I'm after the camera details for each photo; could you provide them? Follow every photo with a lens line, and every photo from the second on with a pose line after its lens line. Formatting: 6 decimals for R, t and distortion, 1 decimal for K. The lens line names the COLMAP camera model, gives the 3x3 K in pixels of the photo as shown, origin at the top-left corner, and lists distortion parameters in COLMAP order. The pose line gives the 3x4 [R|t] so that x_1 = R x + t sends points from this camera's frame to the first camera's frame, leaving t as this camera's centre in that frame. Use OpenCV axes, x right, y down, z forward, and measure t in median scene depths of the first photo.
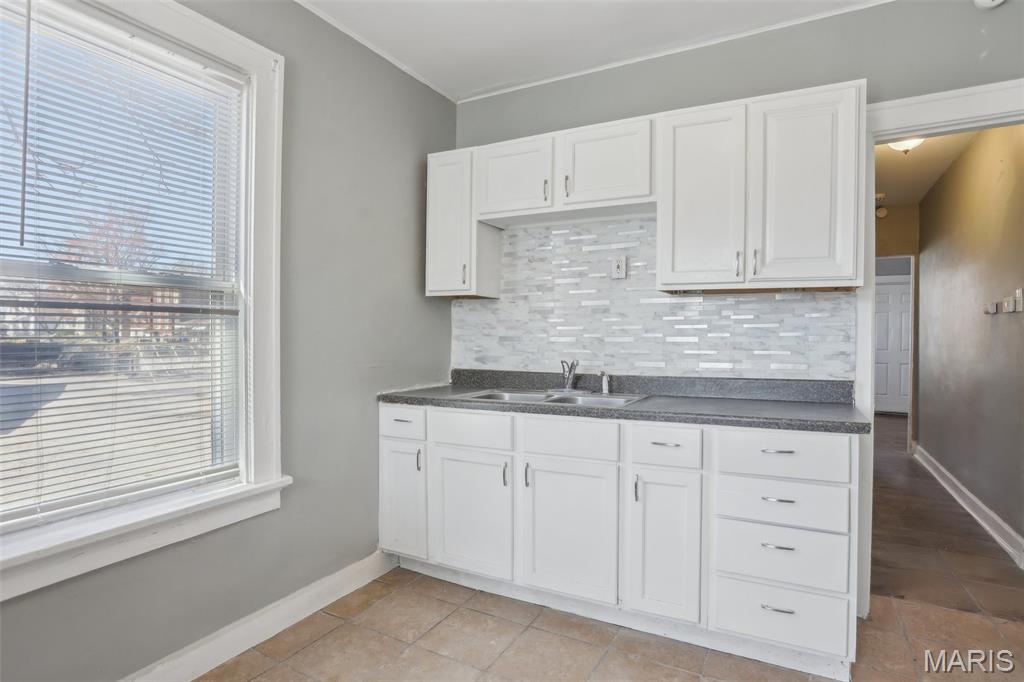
lens RADIAL K [[540.4, 0, 513.0], [0, 540.4, 337.6], [0, 0, 1]] dist [-0.054462, 0.000215]
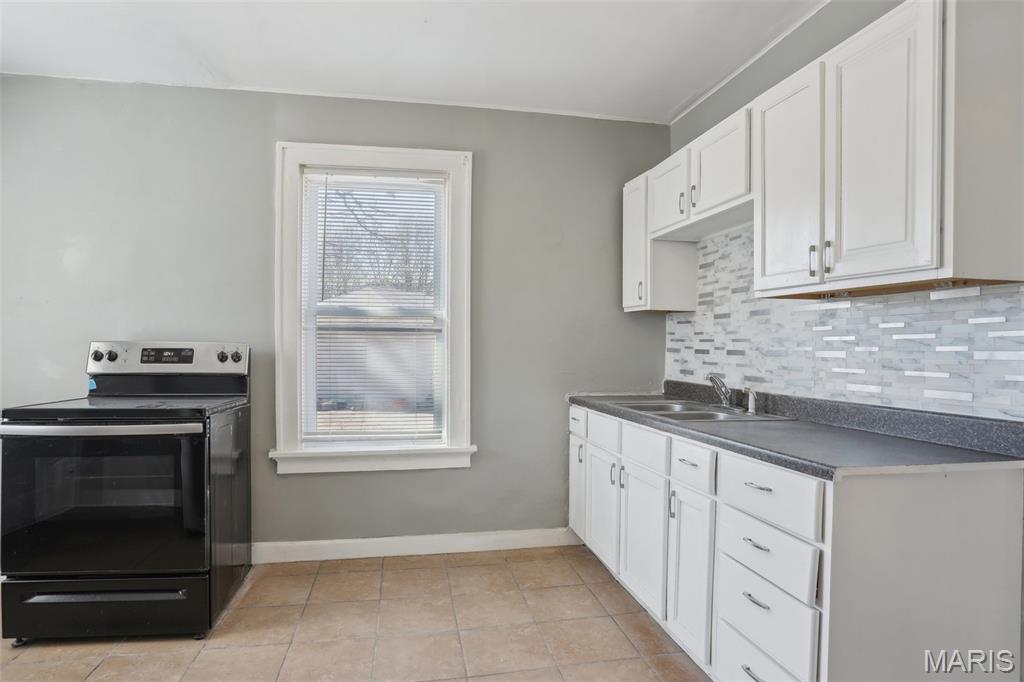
lens RADIAL K [[549.6, 0, 512.0], [0, 549.6, 341.0], [0, 0, 1]] dist [-0.051767, 0.000832]
pose [[0.647428, -0.001745, -0.762124, 0.645423], [-0.011614, 0.999859, -0.012155, -0.001208], [0.762038, 0.016721, 0.647317, 0.108366]]
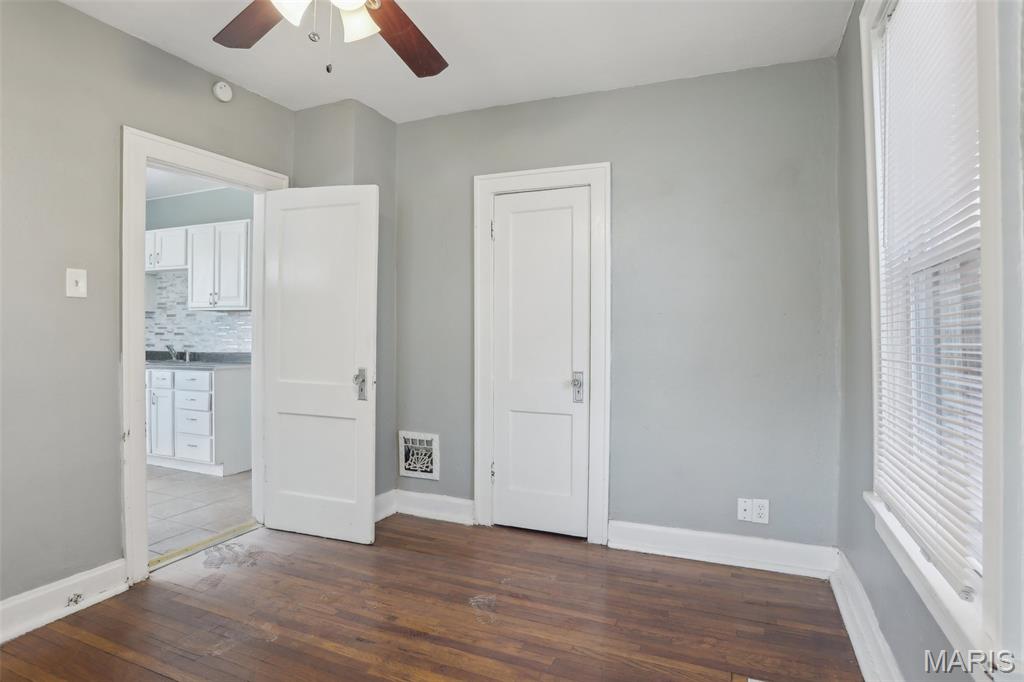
lens RADIAL K [[540.4, 0, 513.0], [0, 540.4, 337.6], [0, 0, 1]] dist [-0.054462, 0.000215]
pose [[0.995178, -0.002421, 0.098055, 1.243877], [0.001770, 0.999976, 0.006717, 0.006209], [-0.098069, -0.006511, 0.995158, -1.114650]]
